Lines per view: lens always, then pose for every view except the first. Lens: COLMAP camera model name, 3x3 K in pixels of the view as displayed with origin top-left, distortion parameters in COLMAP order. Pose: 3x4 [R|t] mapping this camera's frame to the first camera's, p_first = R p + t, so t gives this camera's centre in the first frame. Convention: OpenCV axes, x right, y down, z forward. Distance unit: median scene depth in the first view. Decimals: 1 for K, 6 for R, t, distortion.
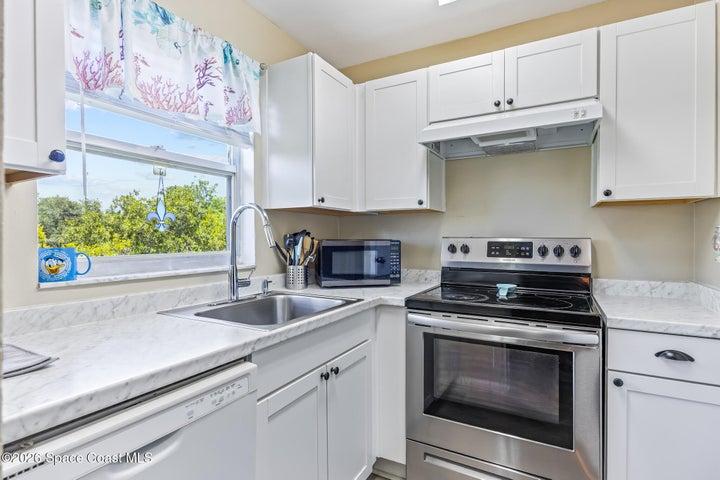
lens RADIAL K [[365.5, 0, 360.2], [0, 365.5, 240.9], [0, 0, 1]] dist [-0.000477, -0.000078]
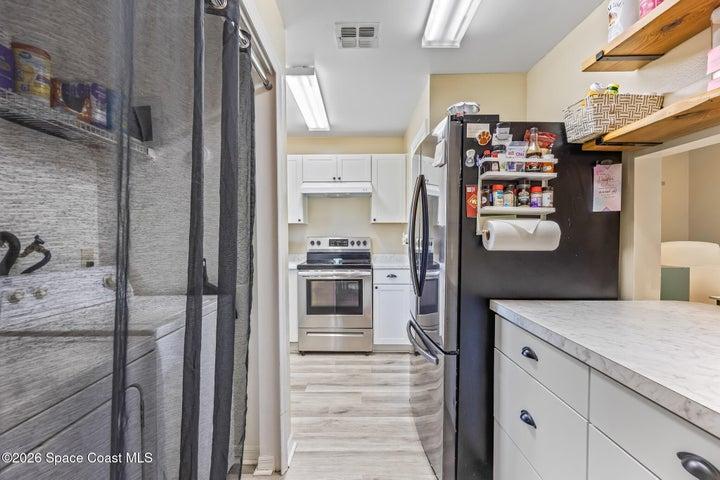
lens RADIAL K [[331.1, 0, 359.3], [0, 331.1, 237.3], [0, 0, 1]] dist [-0.000009, 0.000000]
pose [[0.879770, -0.004407, 0.475380, -0.482396], [0.006694, 0.999973, -0.003119, -0.001894], [-0.475353, 0.005926, 0.879775, -0.912335]]
